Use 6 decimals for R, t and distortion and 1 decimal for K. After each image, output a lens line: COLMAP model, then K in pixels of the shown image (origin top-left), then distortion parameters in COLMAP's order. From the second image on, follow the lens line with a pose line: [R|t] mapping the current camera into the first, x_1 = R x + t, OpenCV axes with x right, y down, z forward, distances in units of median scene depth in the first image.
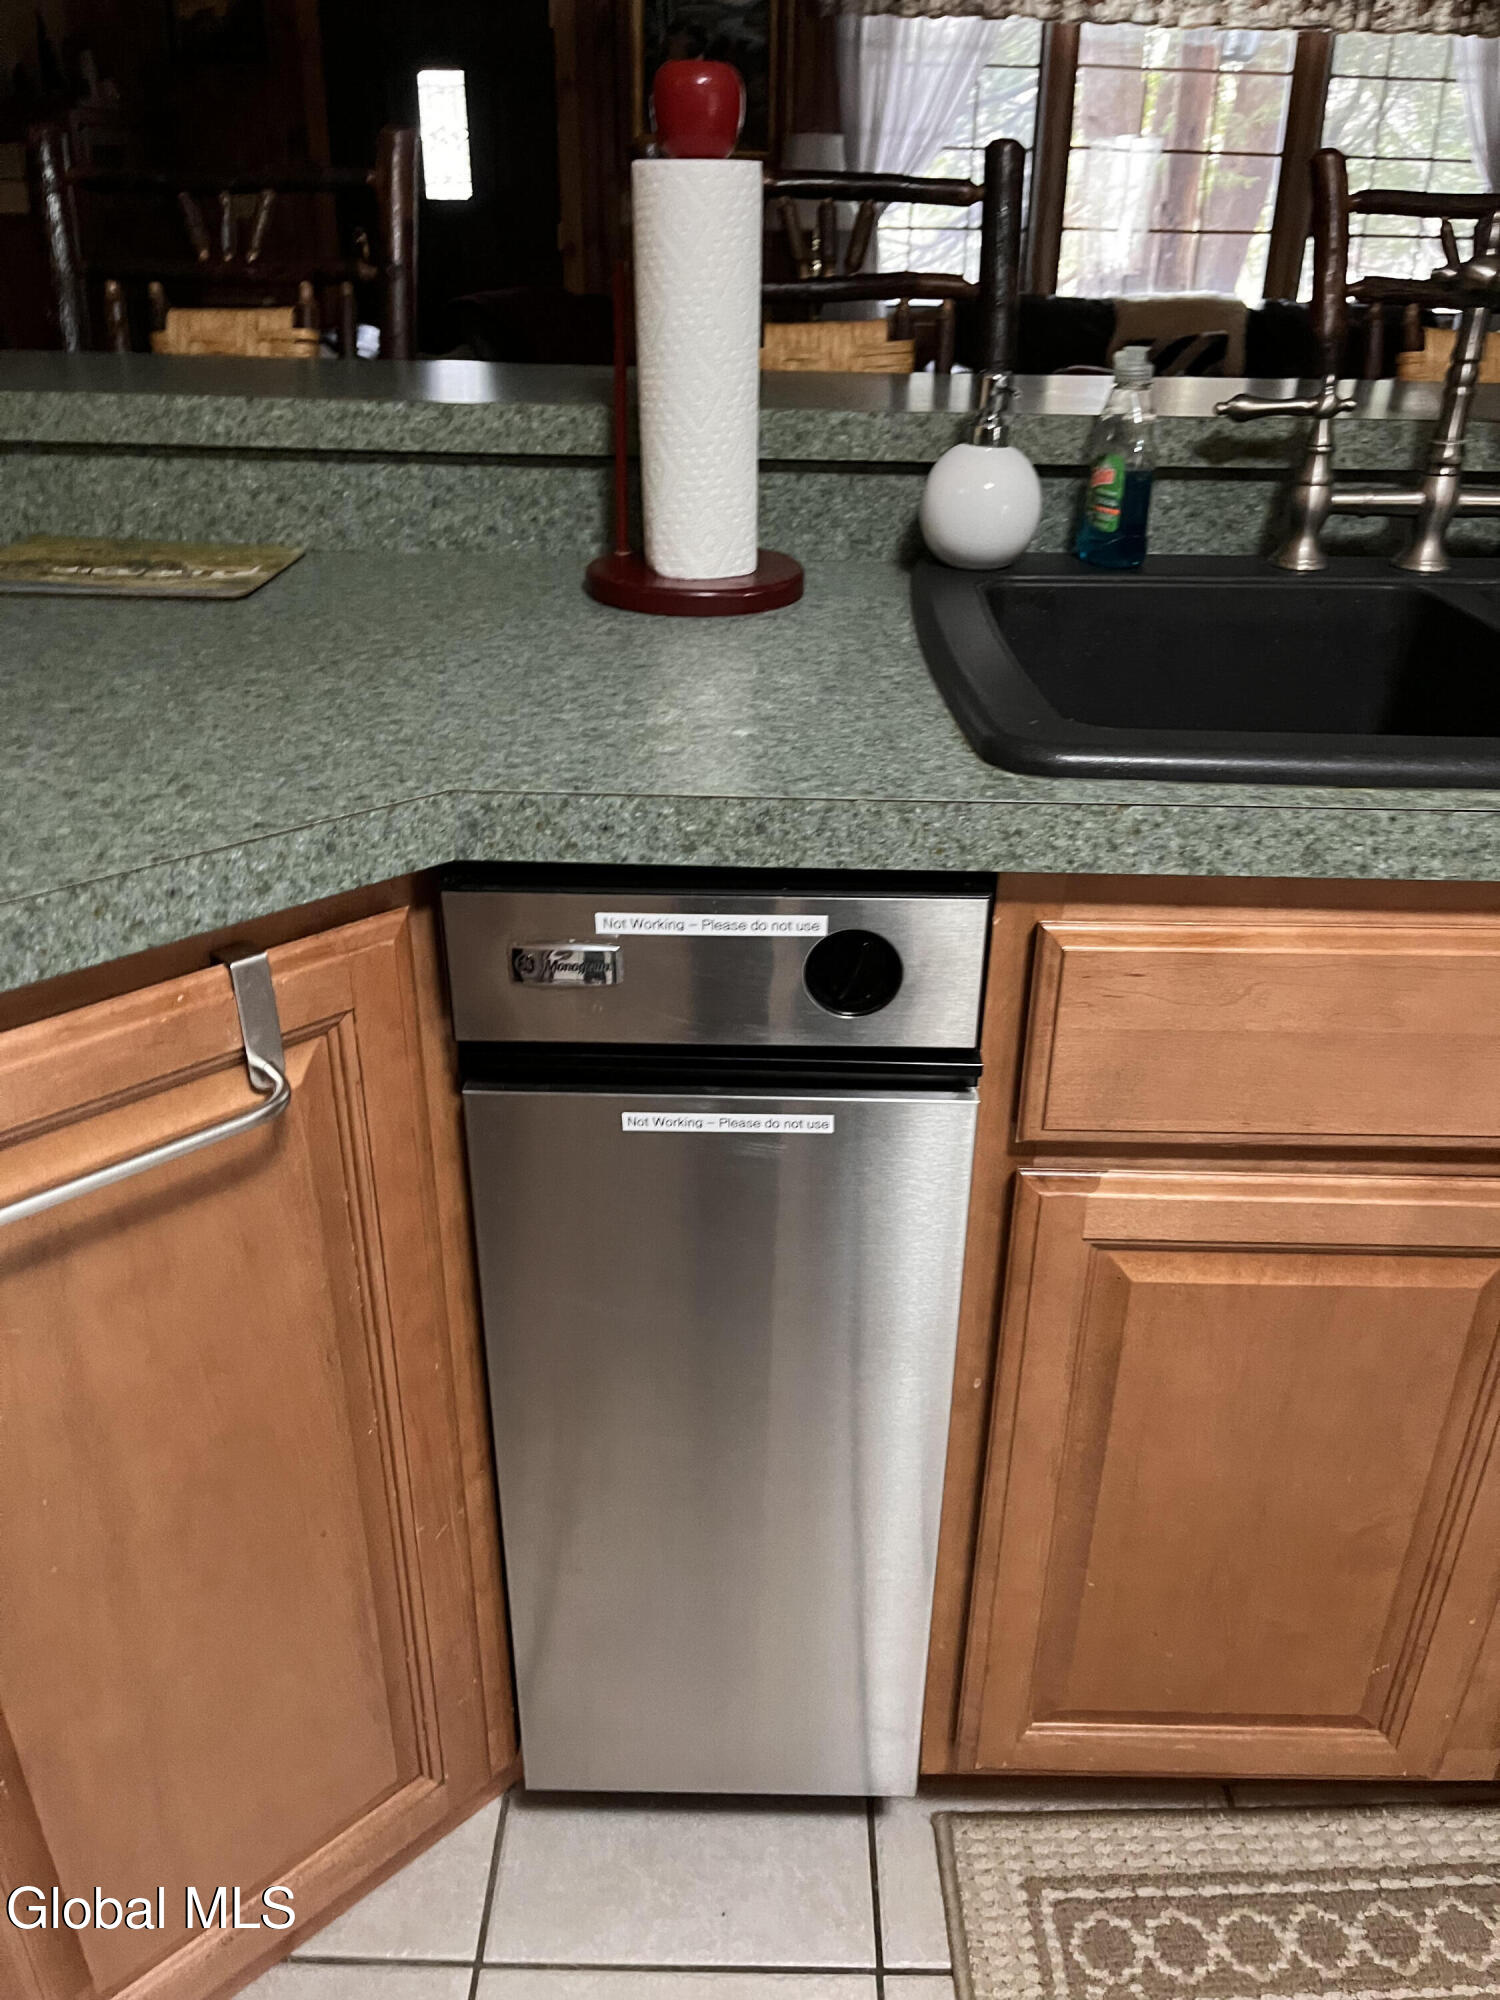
lens RADIAL K [[1522.1, 0, 750.0], [0, 1522.1, 1000.0], [0, 0, 1]] dist [0.072561, -0.098691]
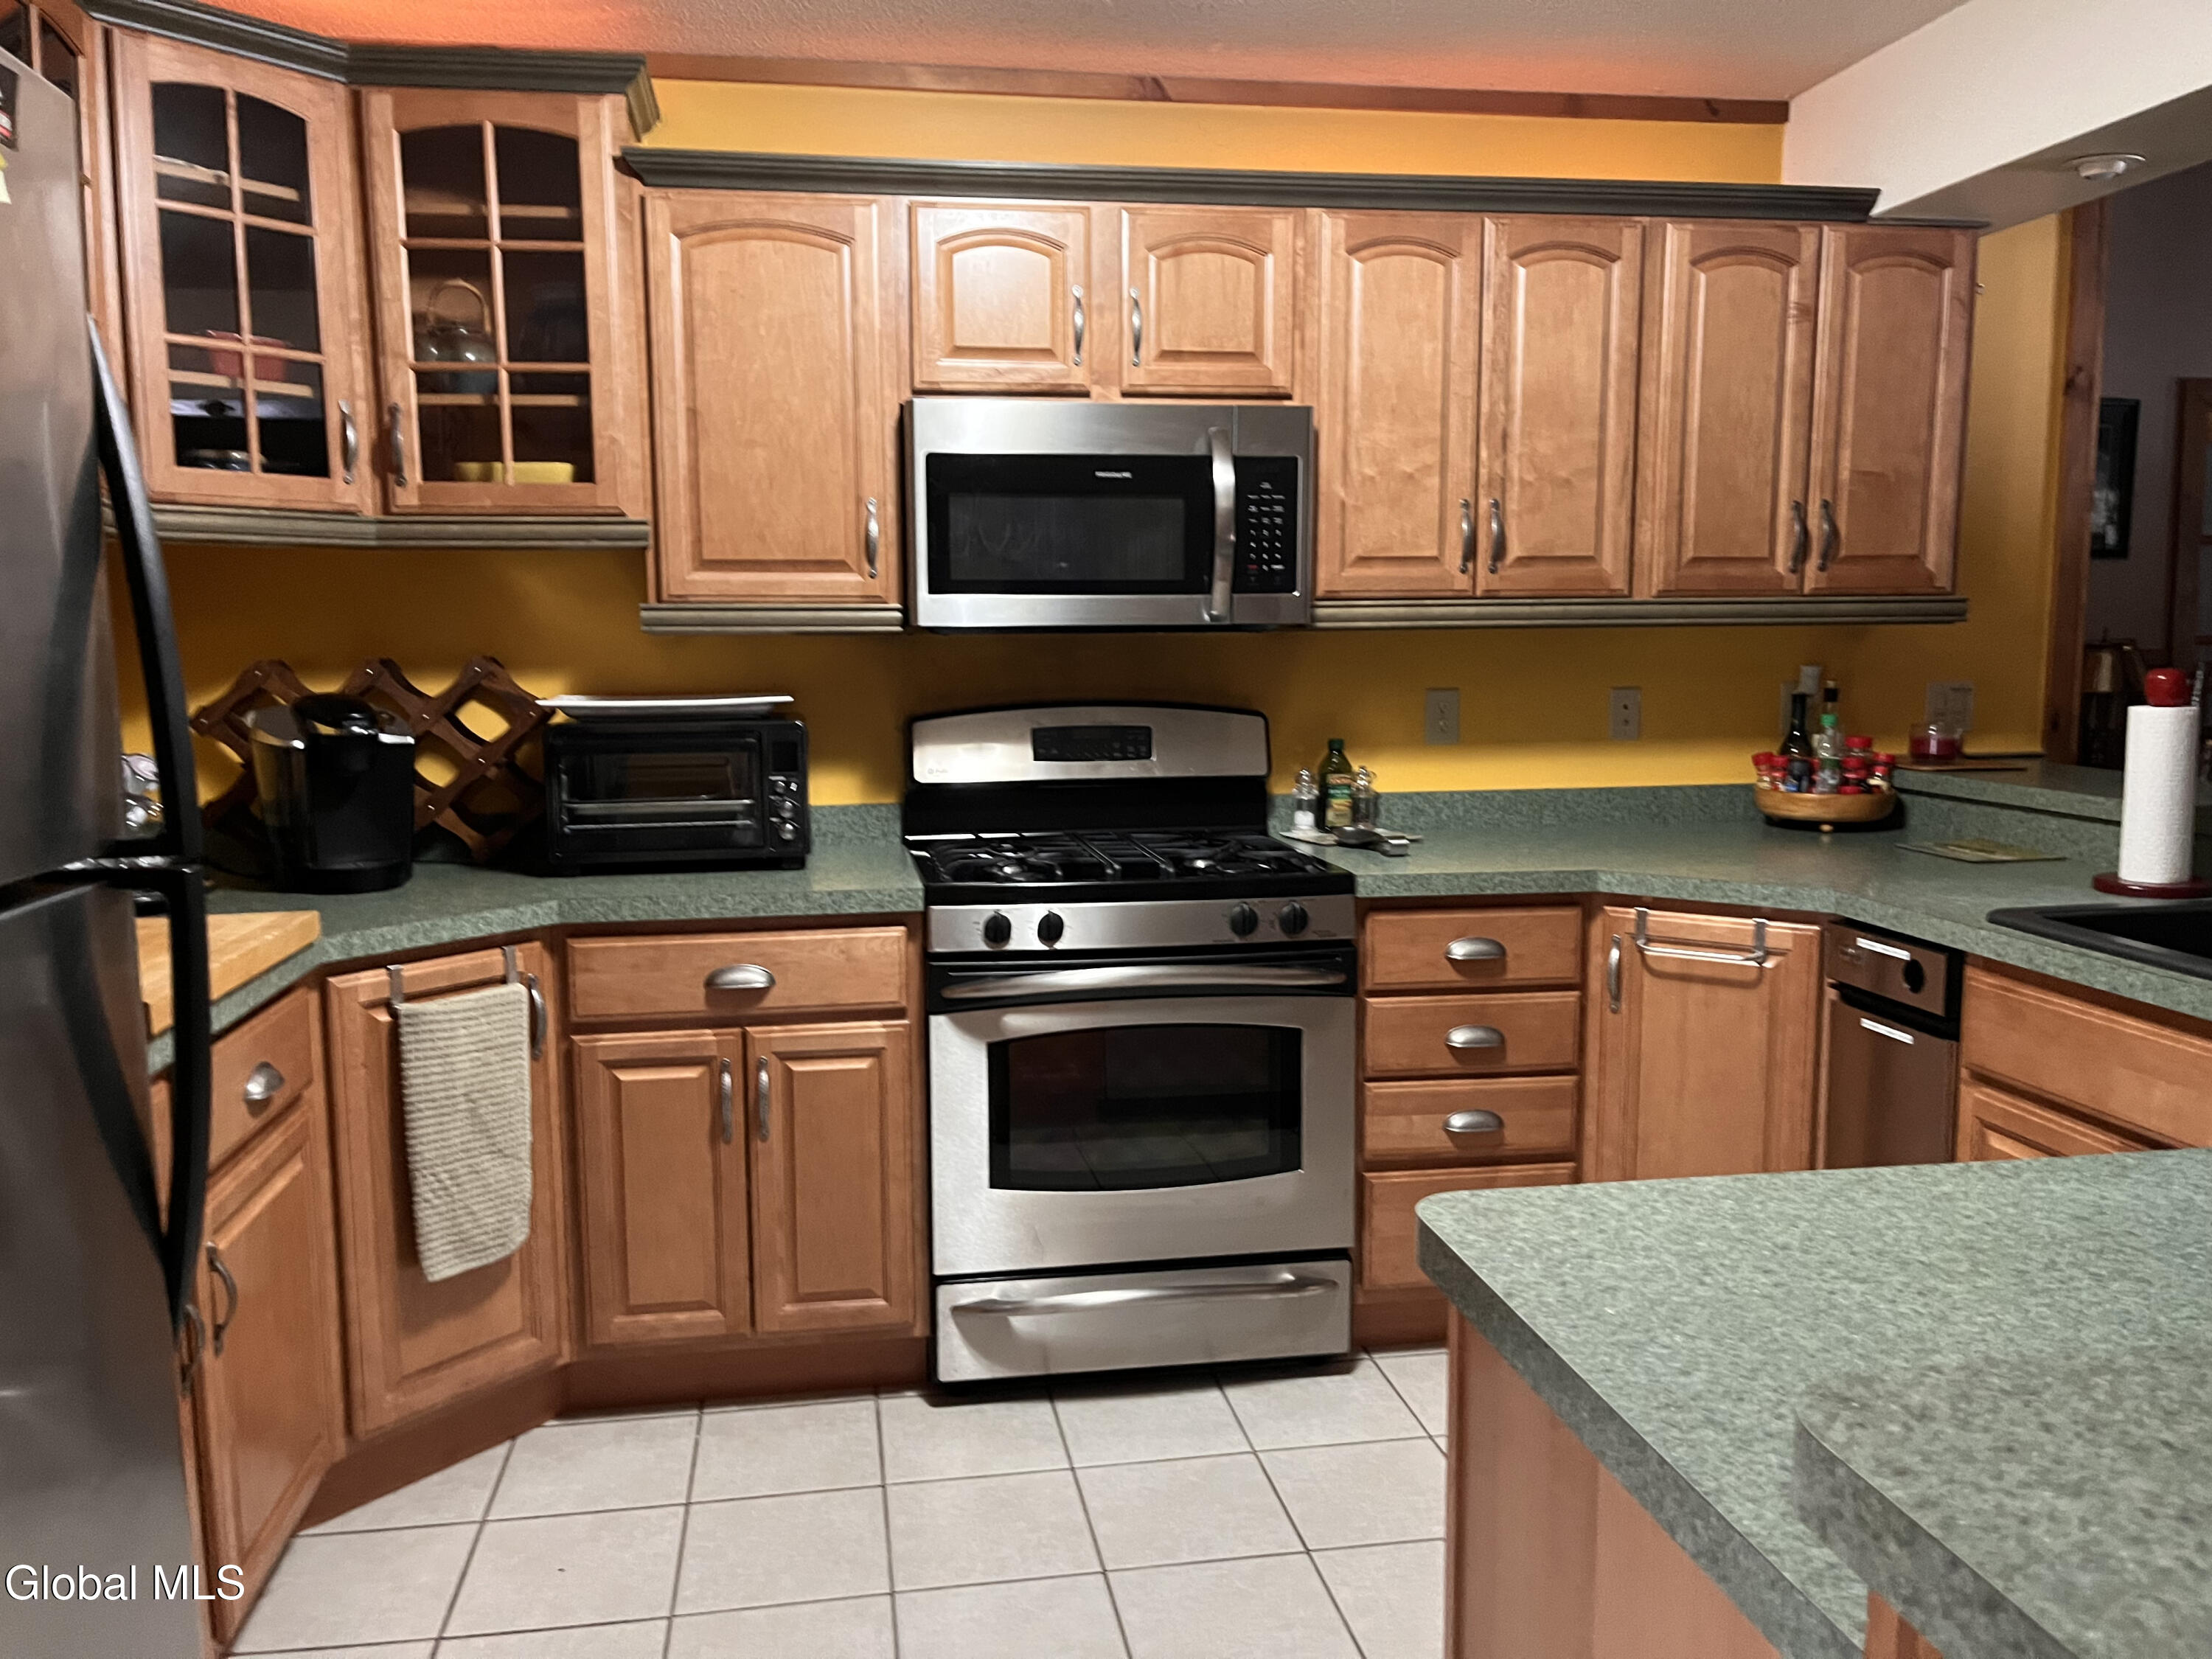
lens RADIAL K [[1683.5, 0, 1106.0], [0, 1683.5, 829.5], [0, 0, 1]] dist [0.072561, -0.098691]
pose [[0.170631, 0.101550, -0.980088, 2.364376], [-0.438506, 0.898572, 0.016761, 0.280198], [0.882382, 0.426915, 0.197854, -0.857534]]
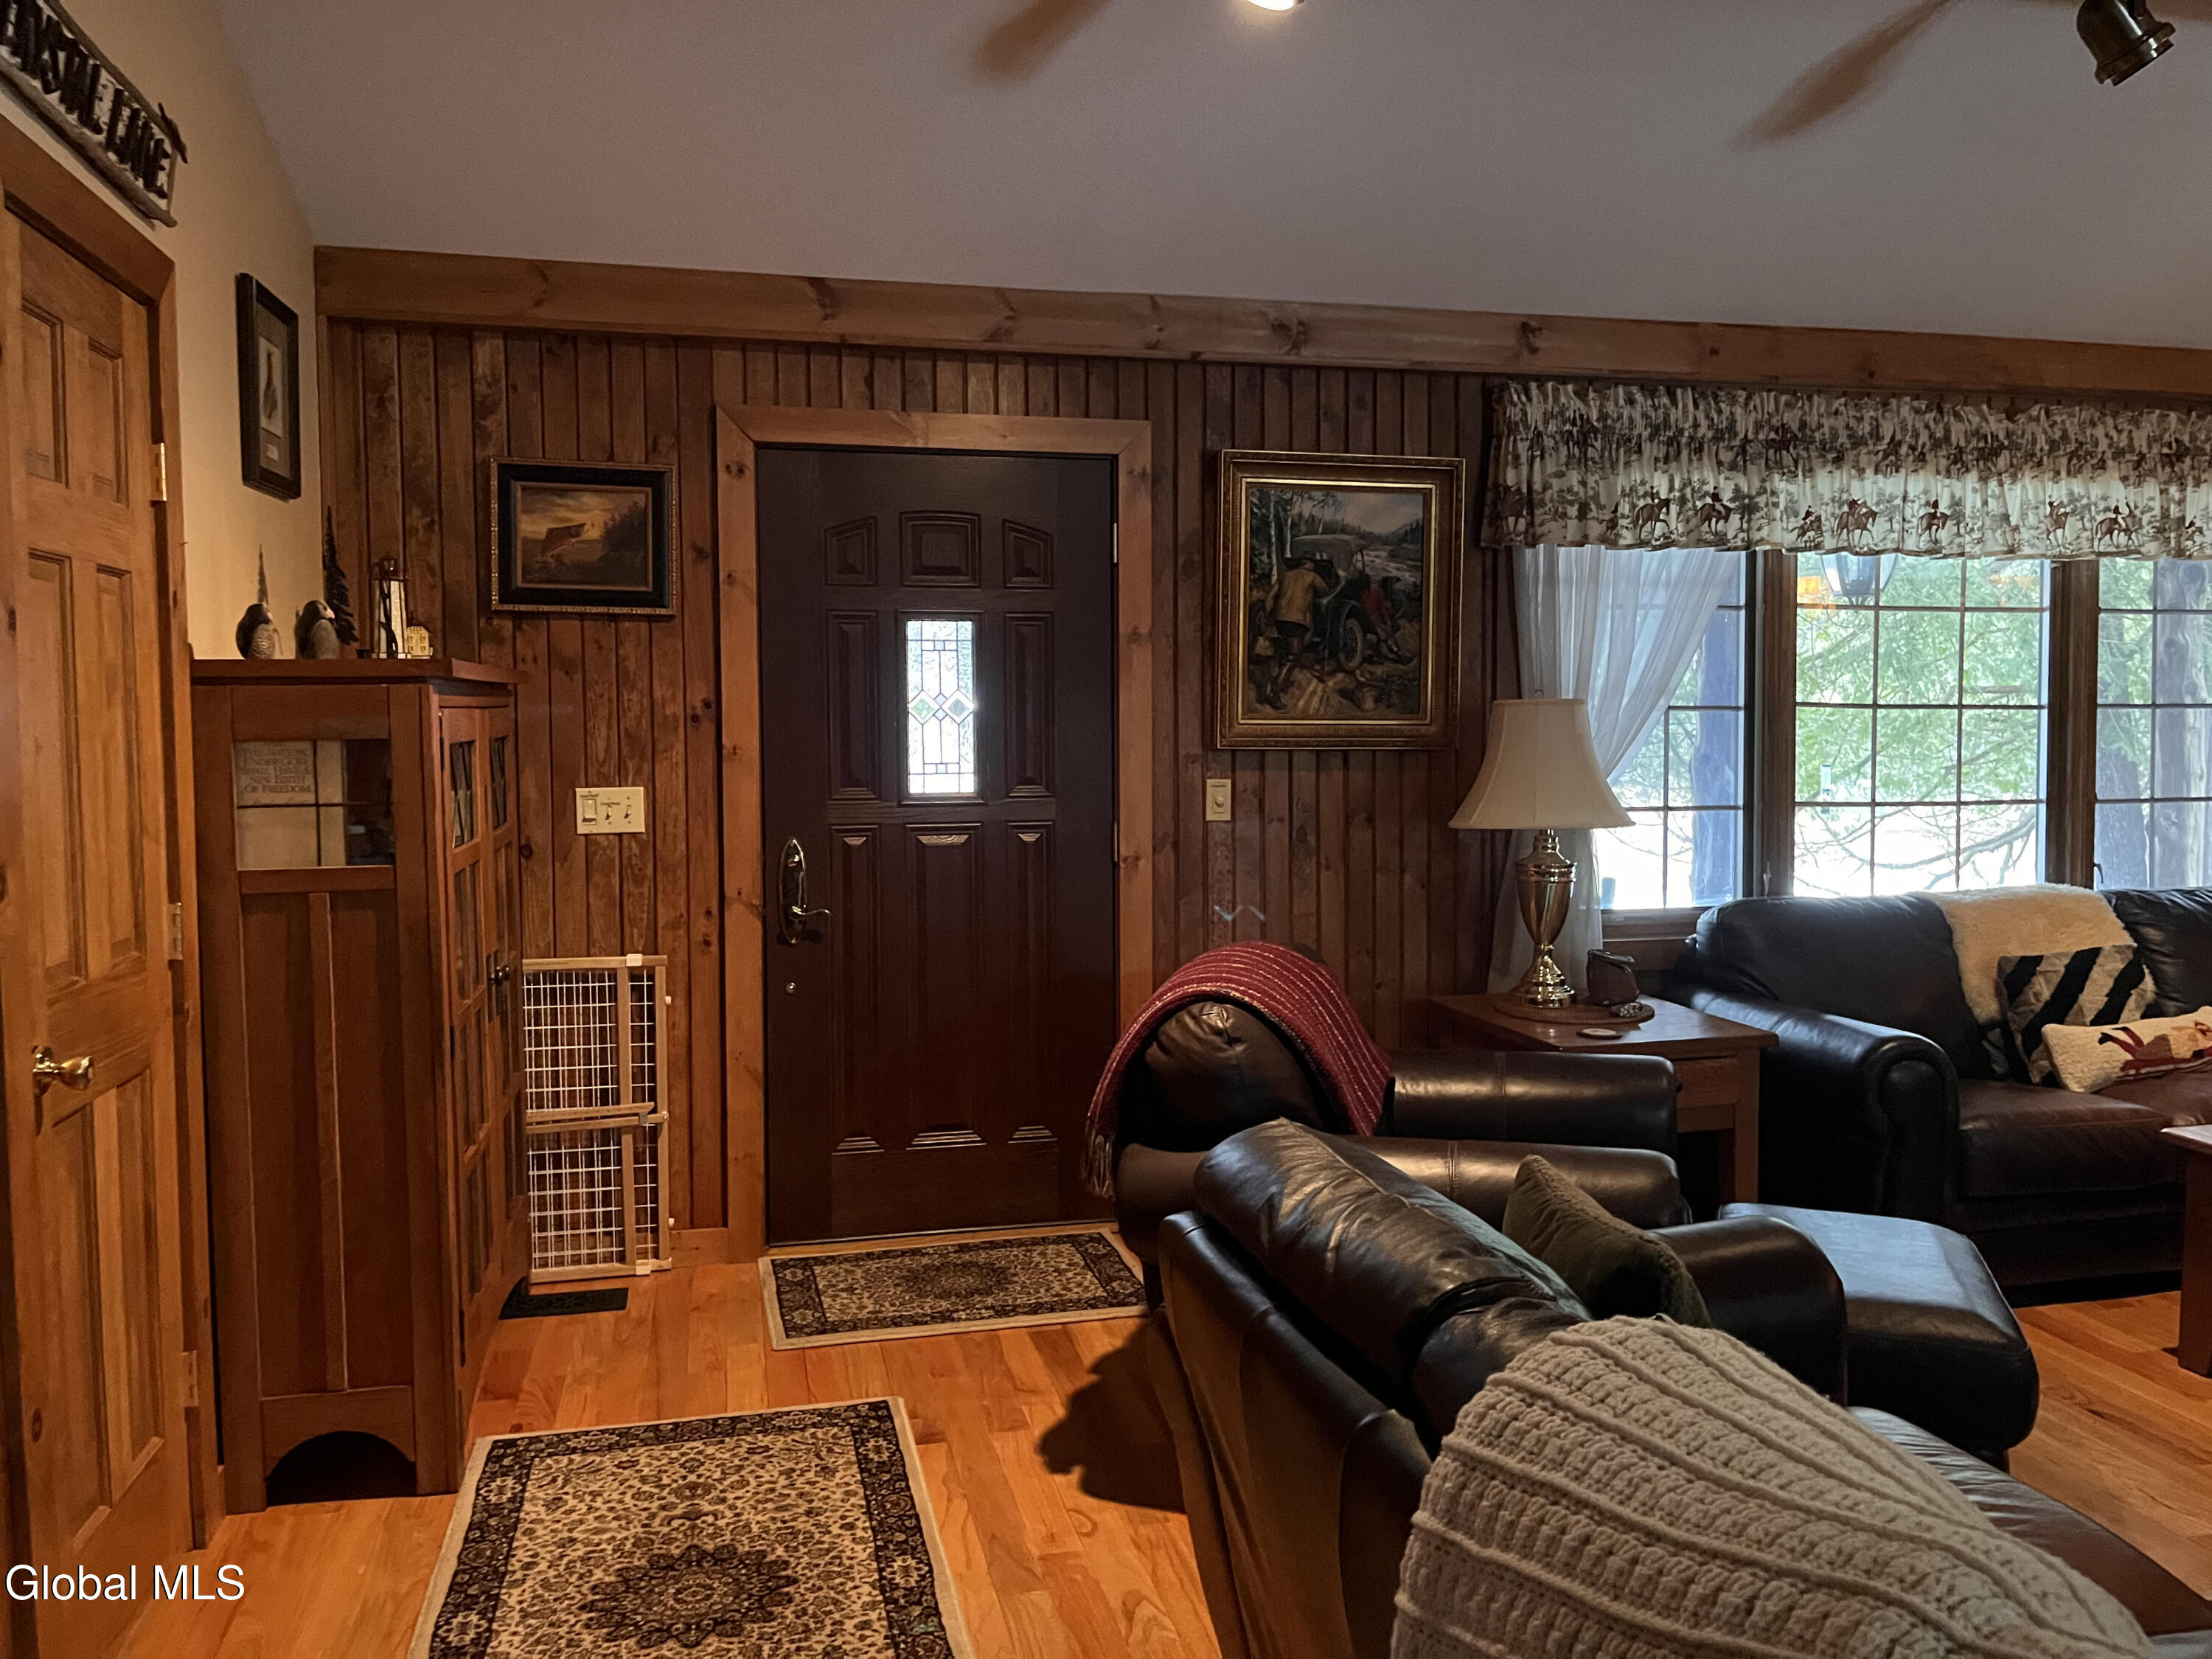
lens RADIAL K [[1683.5, 0, 1106.0], [0, 1683.5, 829.5], [0, 0, 1]] dist [0.072561, -0.098691]
pose [[0.971536, -0.040209, 0.233455, -0.313252], [0.127155, 0.920005, -0.370706, -0.264531], [-0.199873, 0.389839, 0.898931, 0.405044]]
